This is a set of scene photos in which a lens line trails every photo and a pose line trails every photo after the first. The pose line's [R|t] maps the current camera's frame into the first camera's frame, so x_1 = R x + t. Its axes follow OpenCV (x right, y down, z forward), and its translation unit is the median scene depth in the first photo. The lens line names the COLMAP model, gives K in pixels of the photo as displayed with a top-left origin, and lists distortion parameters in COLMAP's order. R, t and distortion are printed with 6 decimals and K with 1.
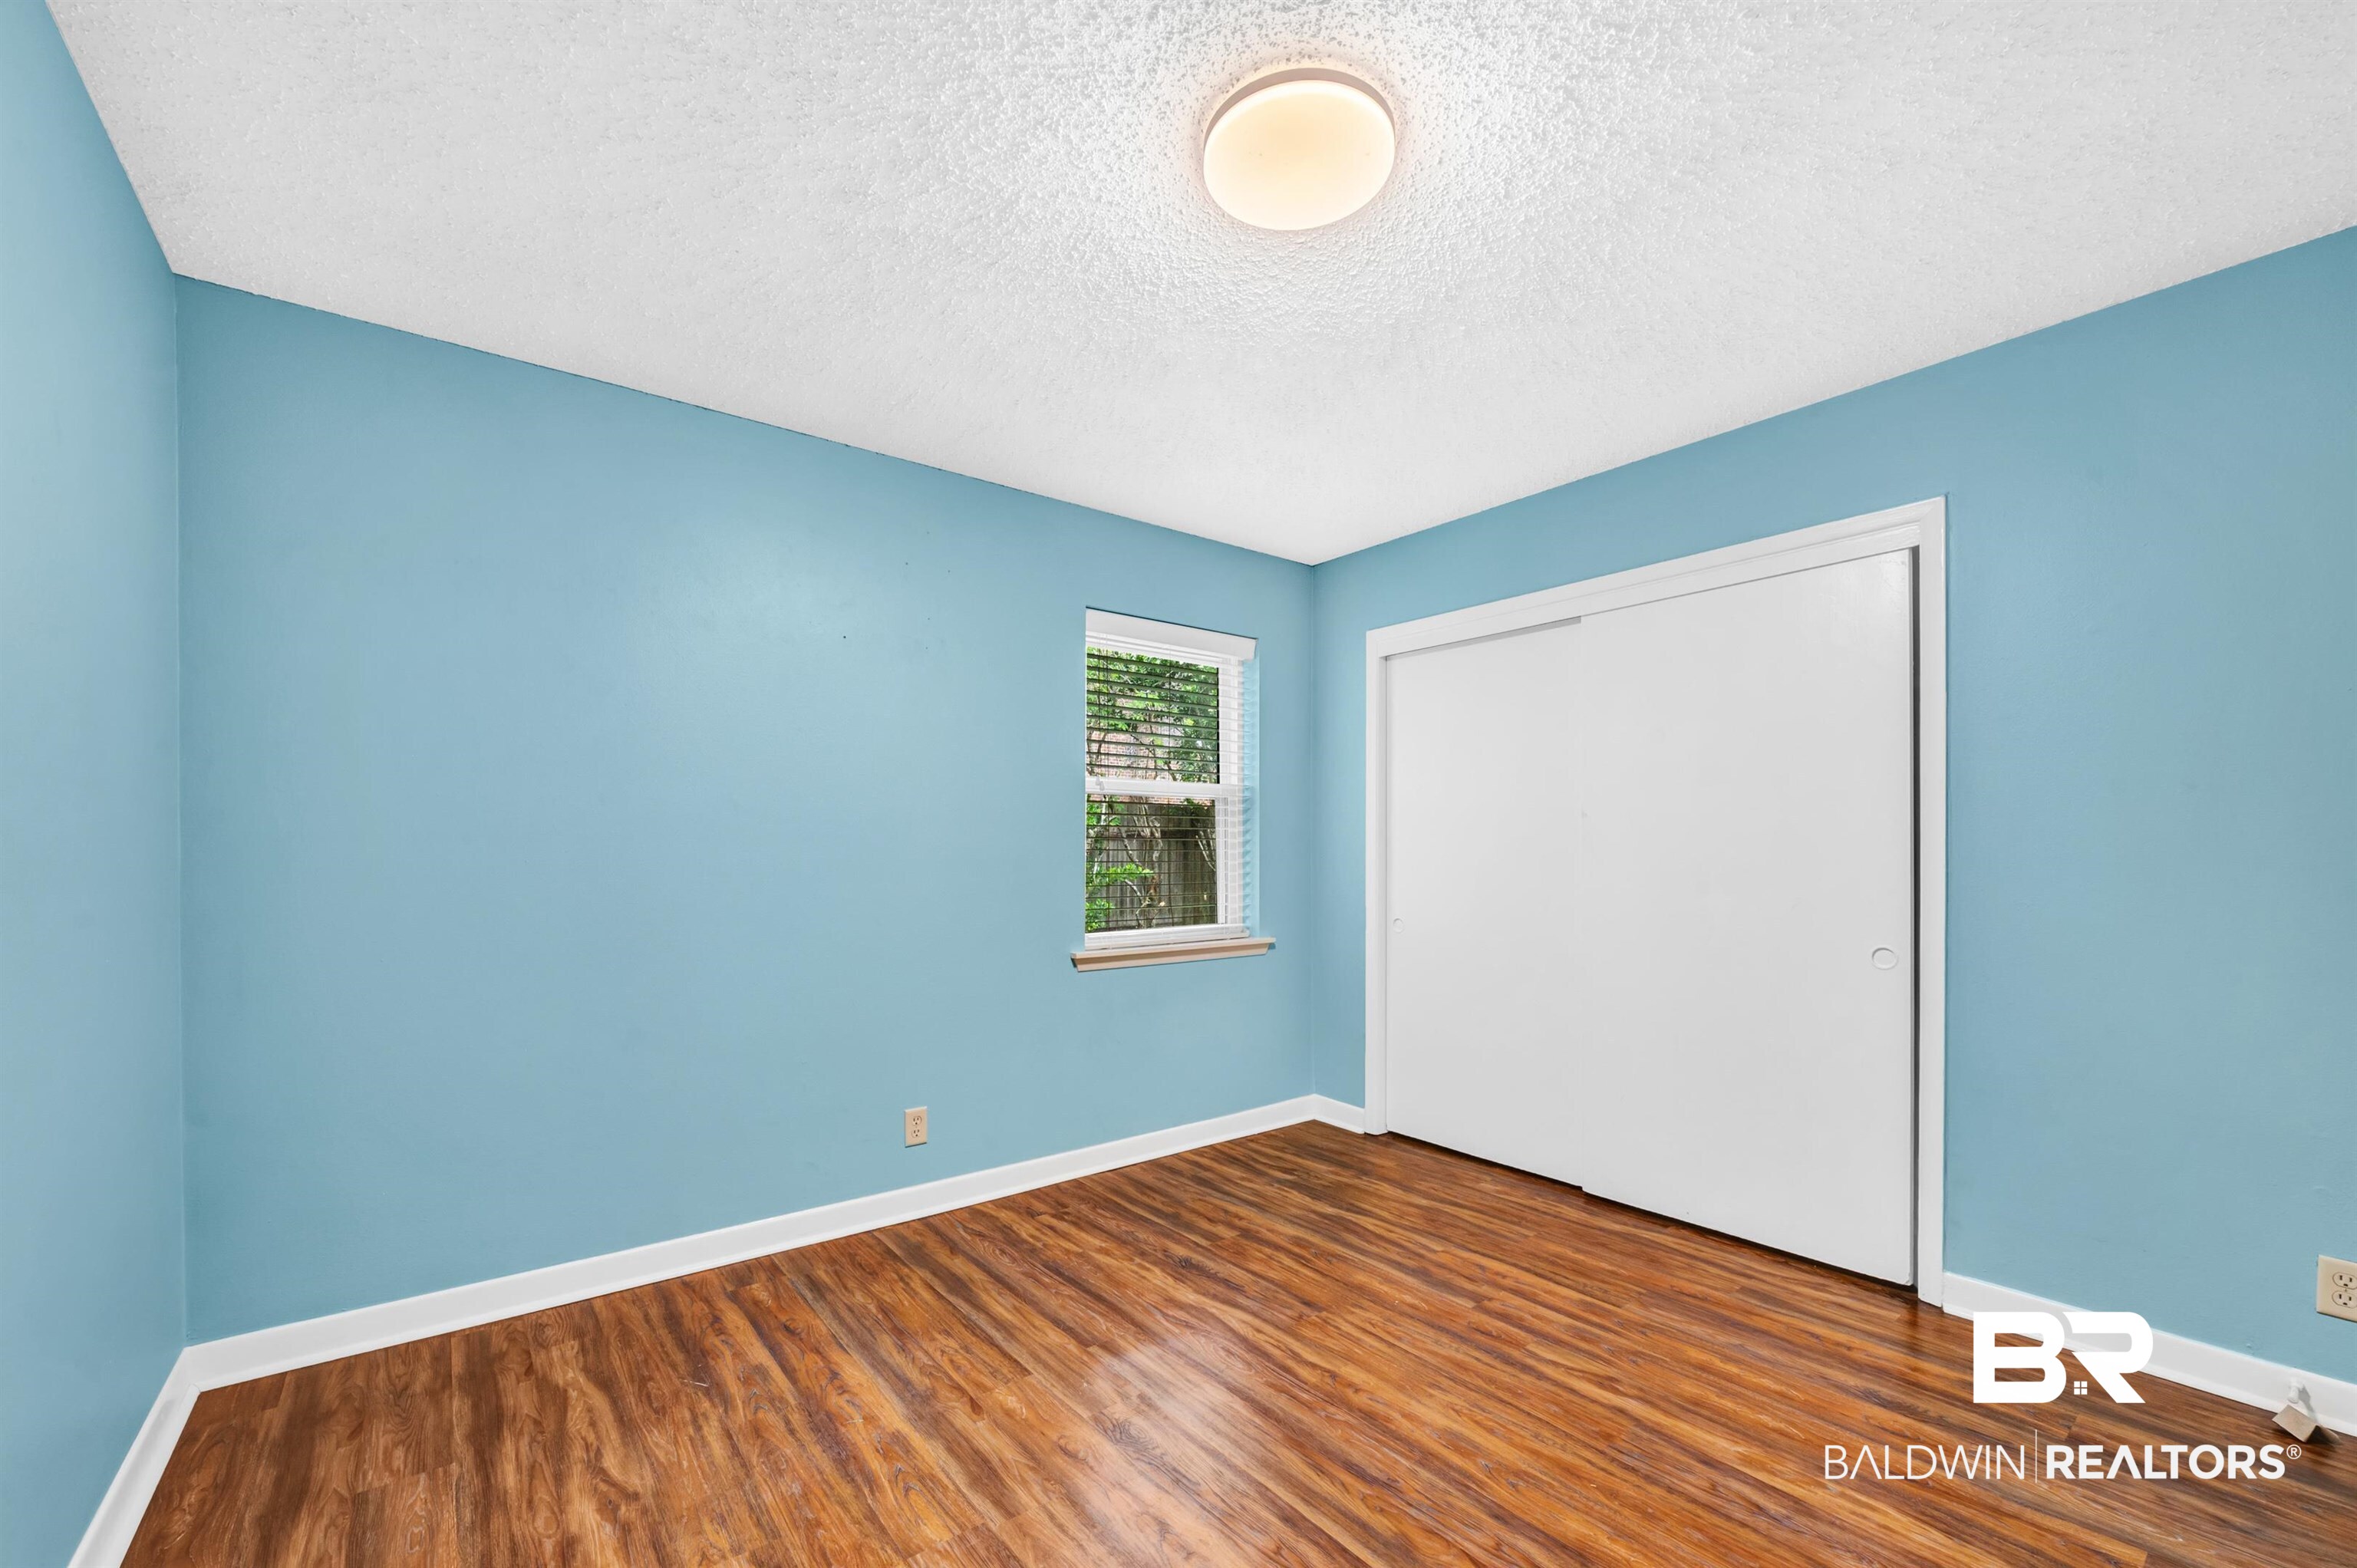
lens RADIAL K [[929.9, 0, 1180.5], [0, 929.9, 855.4], [0, 0, 1]] dist [-0.002705, -0.000128]
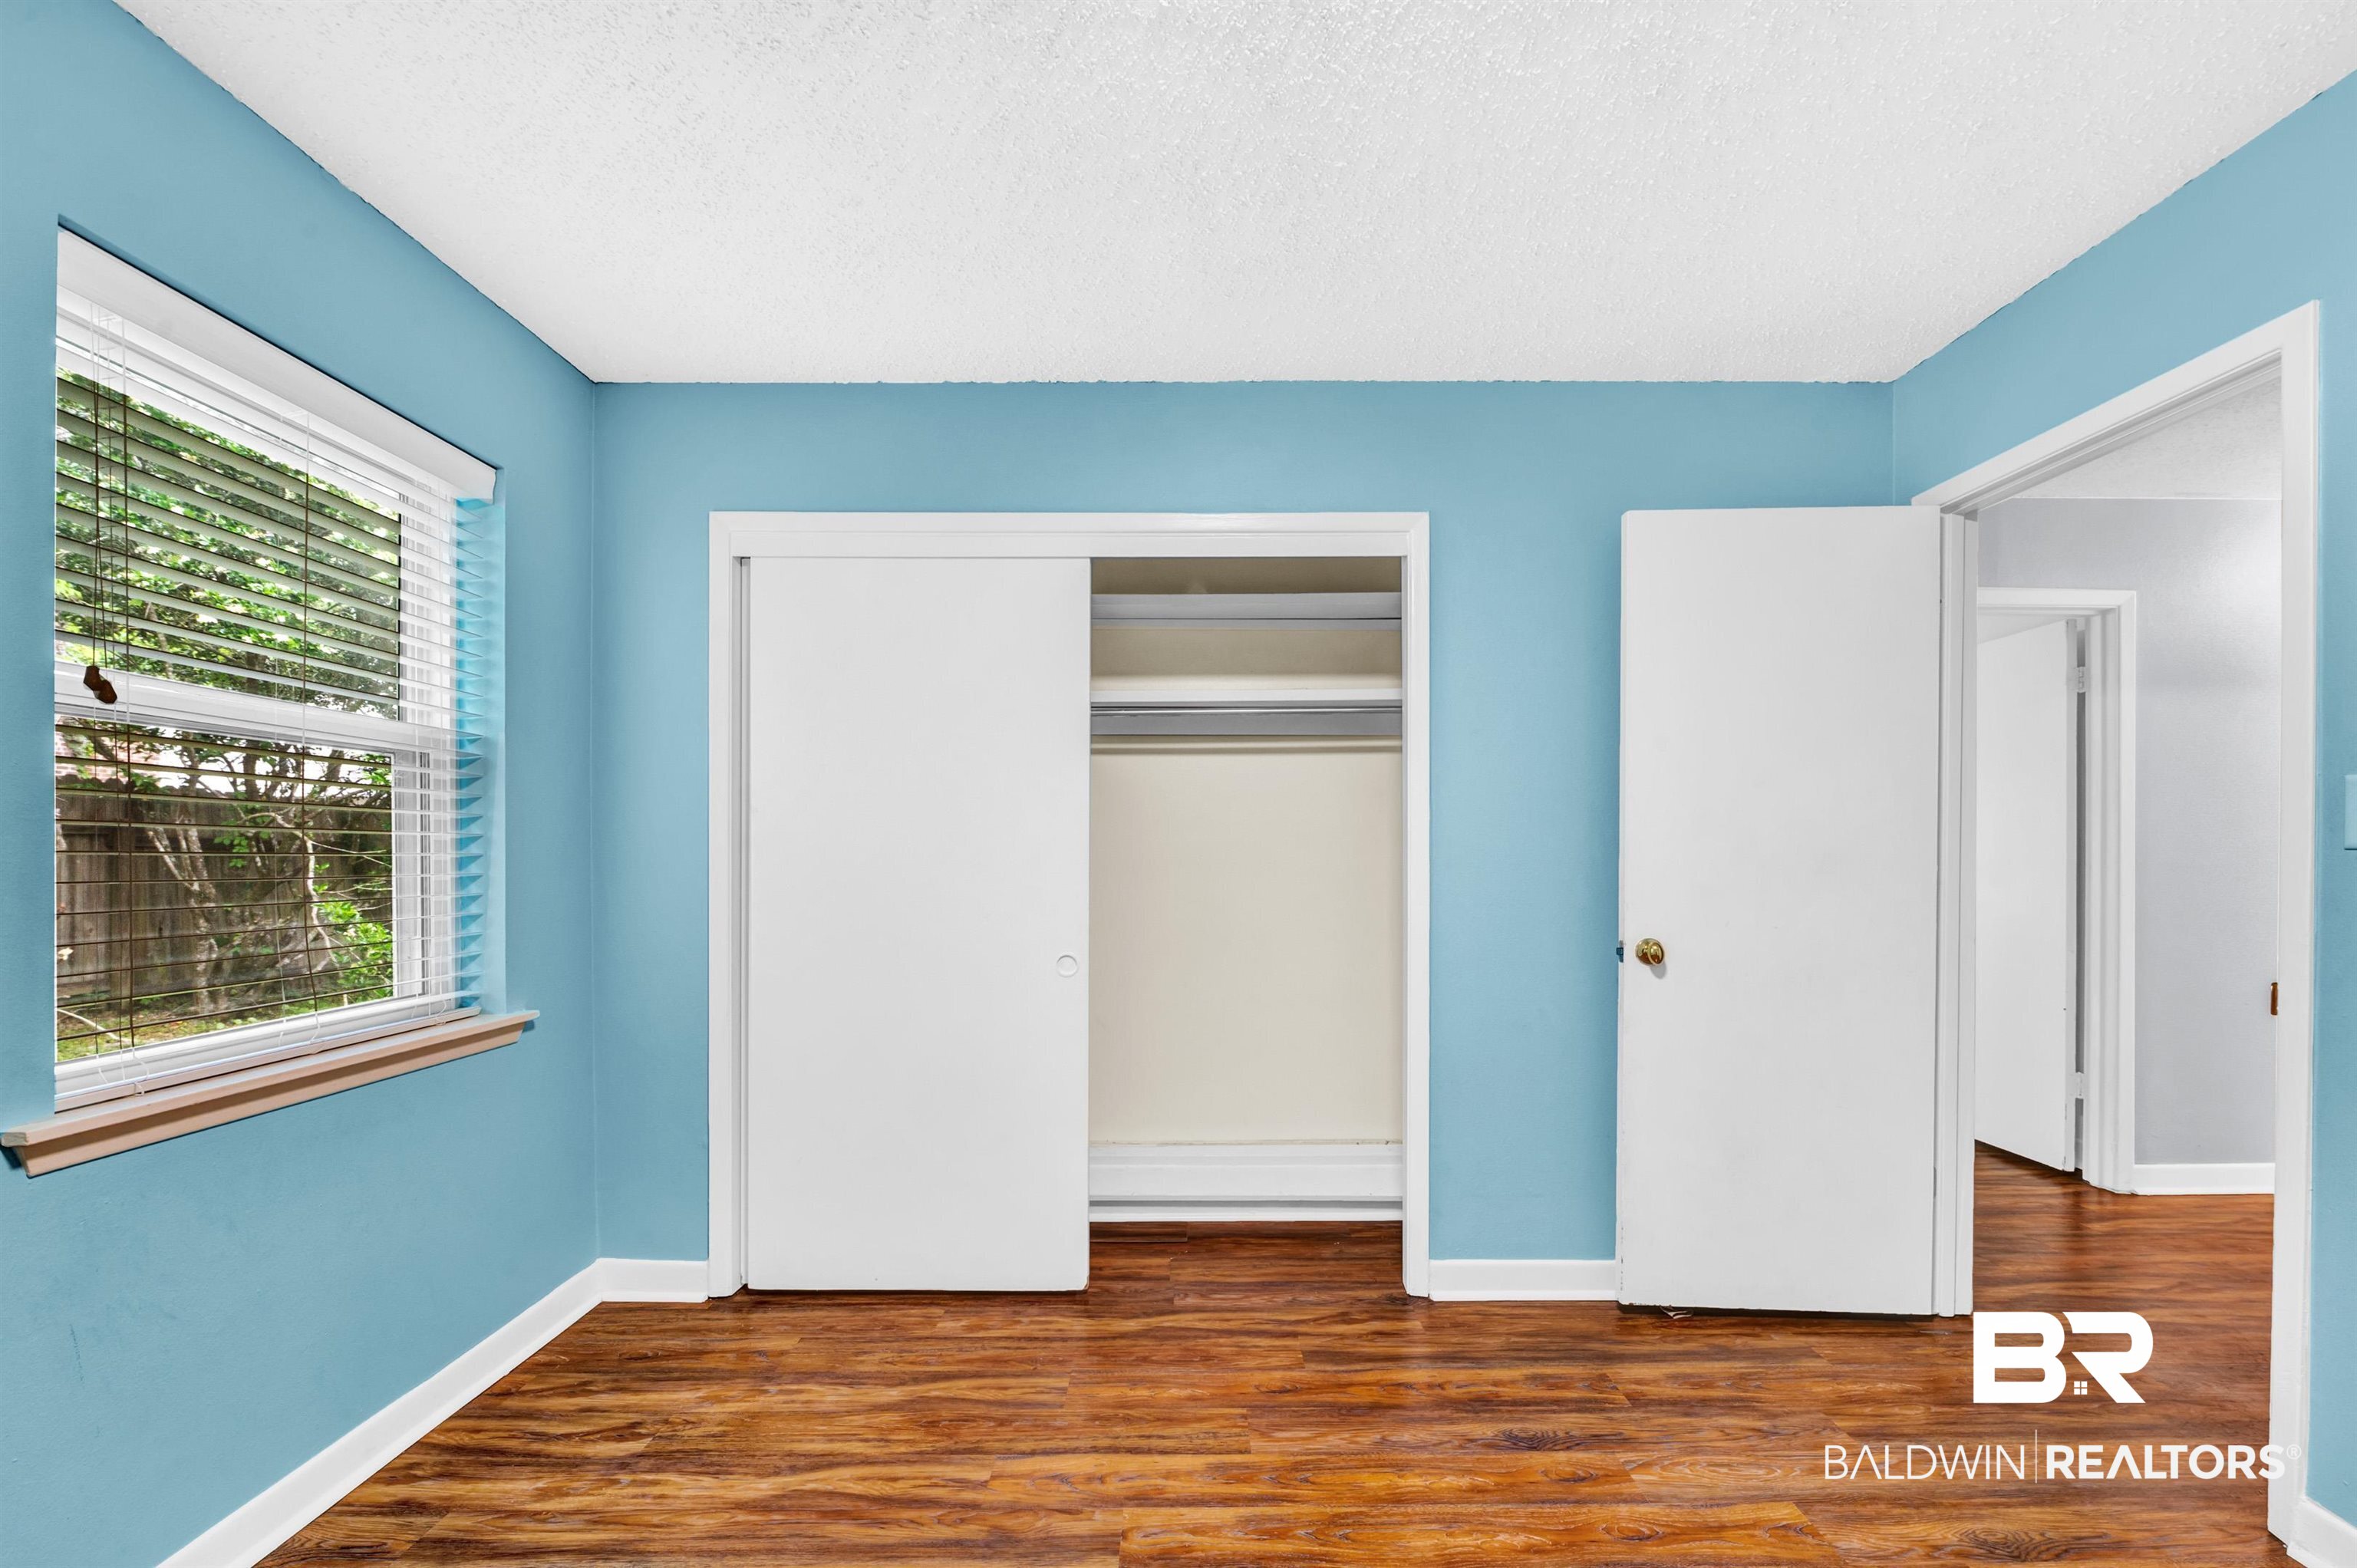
lens RADIAL K [[929.9, 0, 1180.5], [0, 929.9, 855.4], [0, 0, 1]] dist [-0.002705, -0.000128]
pose [[0.620001, 0.000063, 0.784601, -0.114659], [0.003601, 0.999989, -0.002926, -0.001920], [-0.784593, 0.004639, 0.619994, 0.402408]]
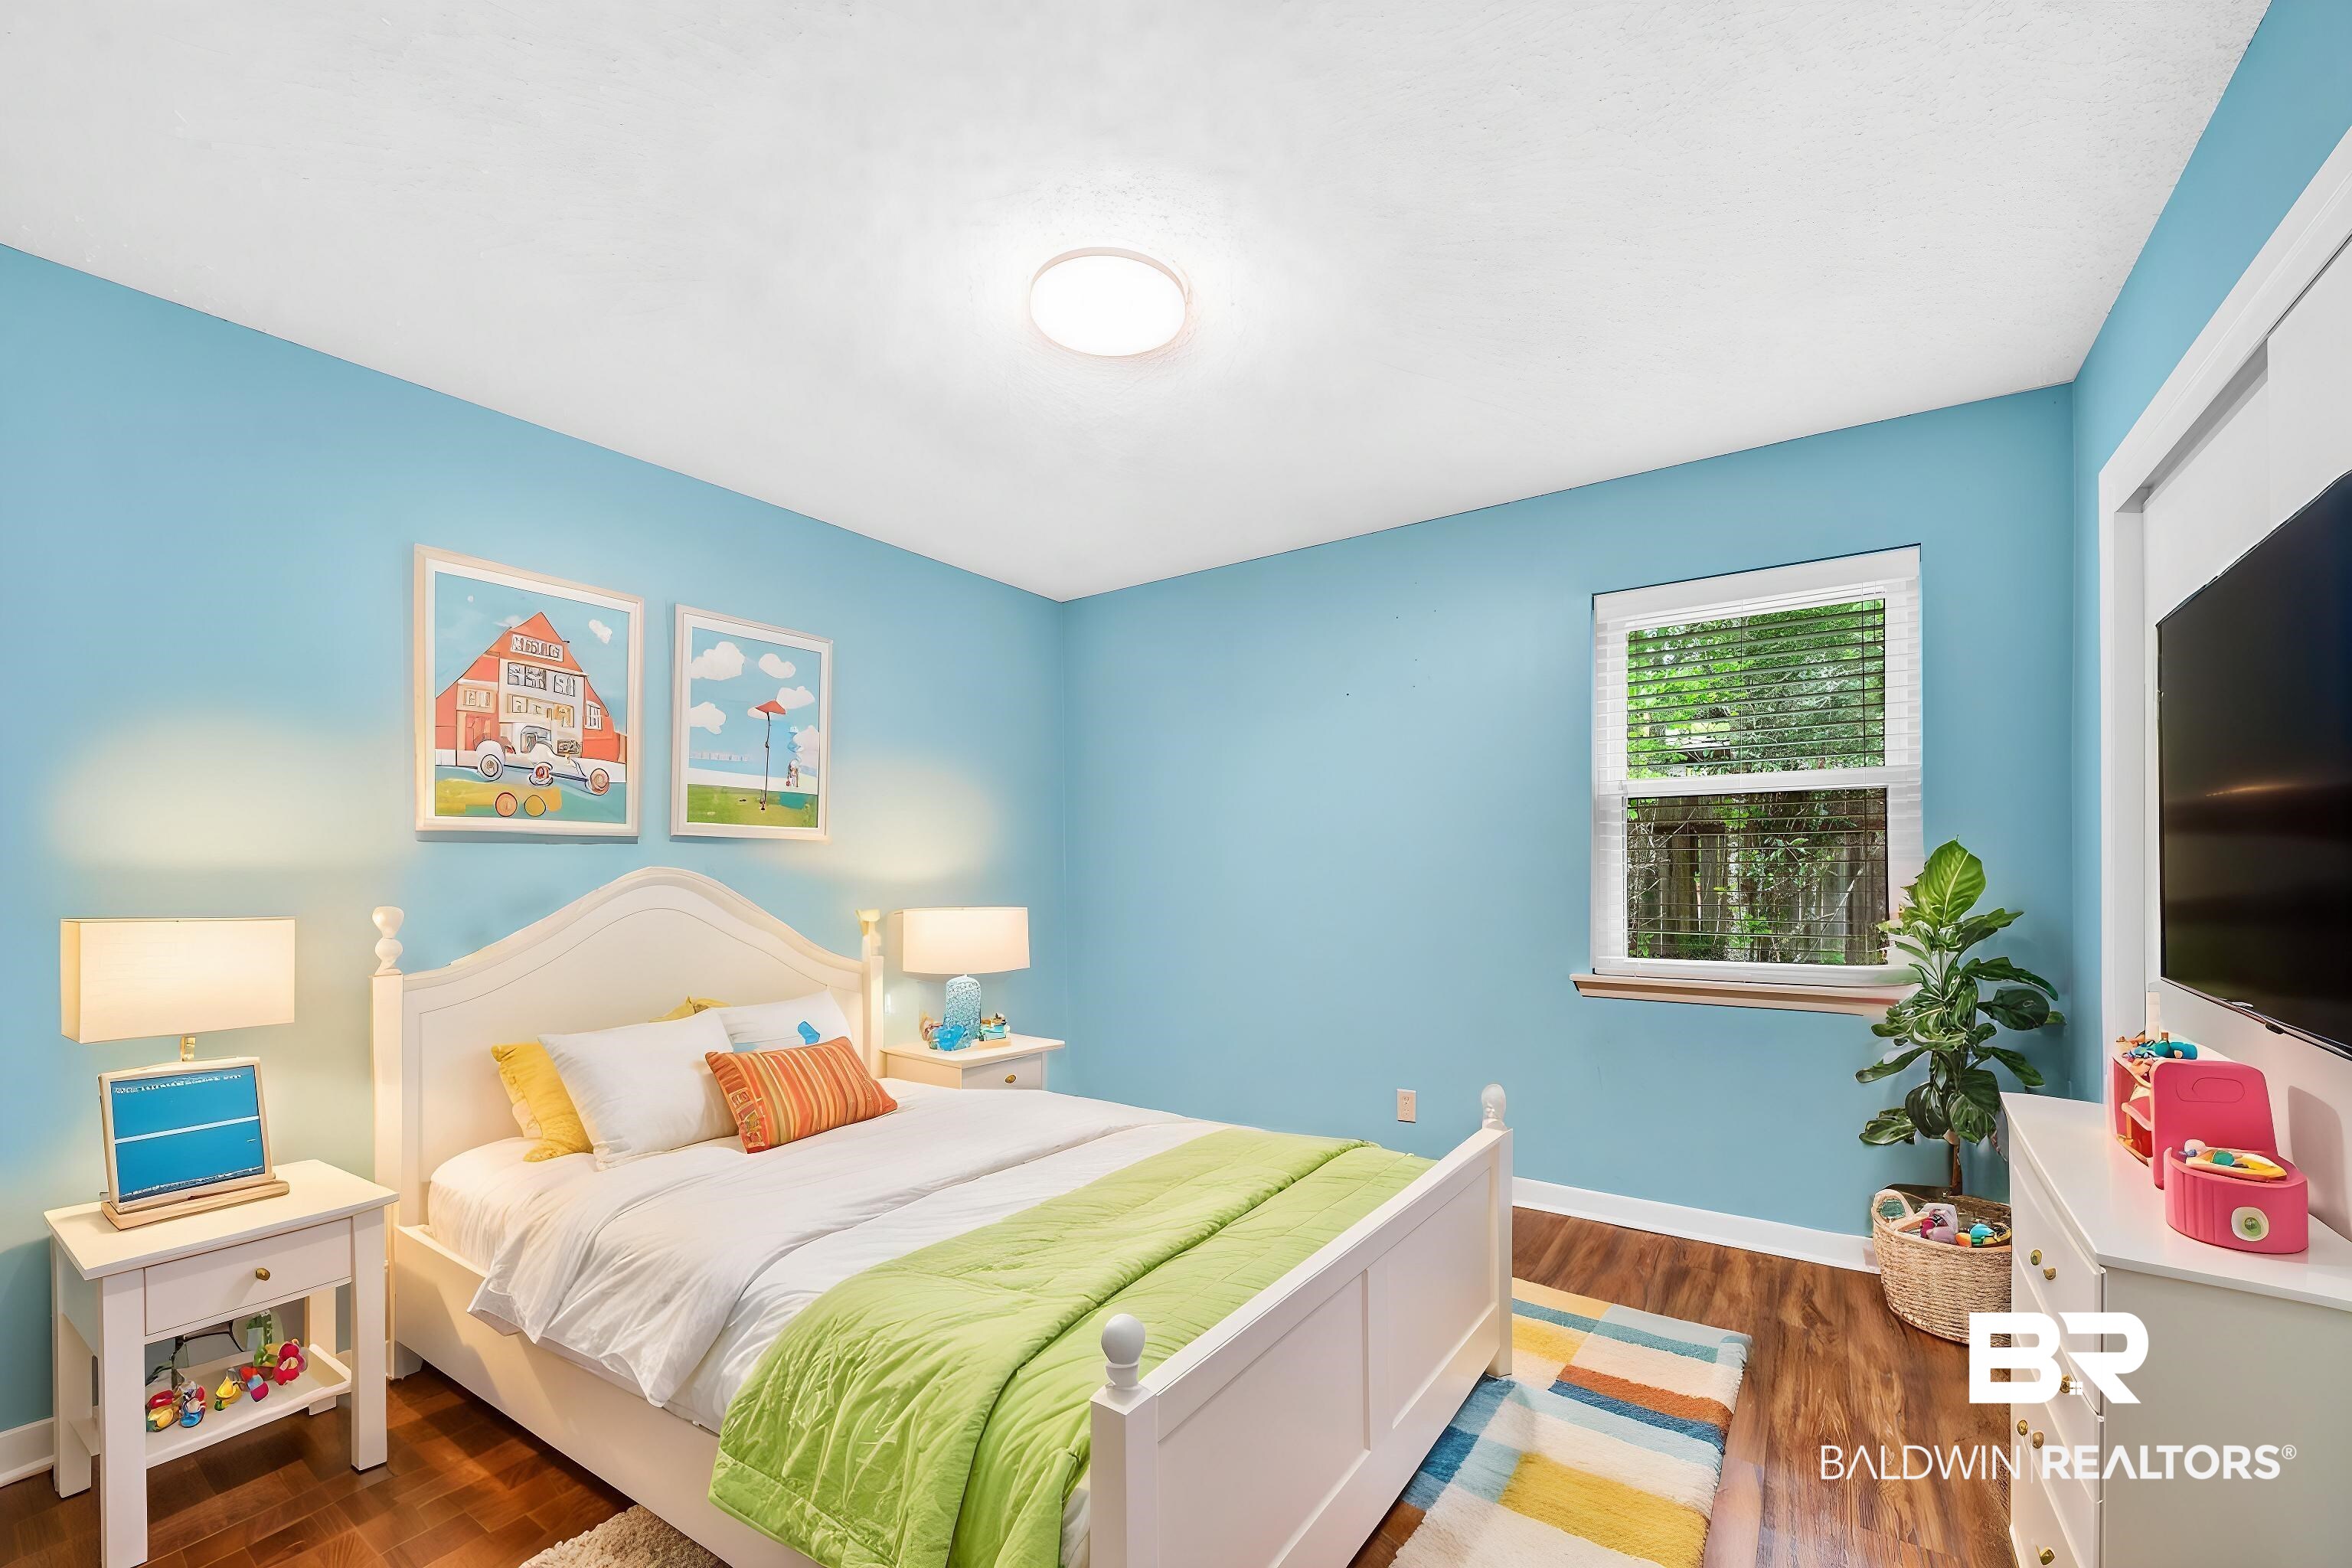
lens RADIAL K [[956.6, 0, 1173.6], [0, 956.6, 874.3], [0, 0, 1]] dist [-0.002811, -0.000059]
pose [[0.301301, 0.002066, -0.953527, 0.667046], [-0.002627, 0.999996, 0.001336, 0.004497], [0.953525, 0.002102, 0.301305, 0.327921]]
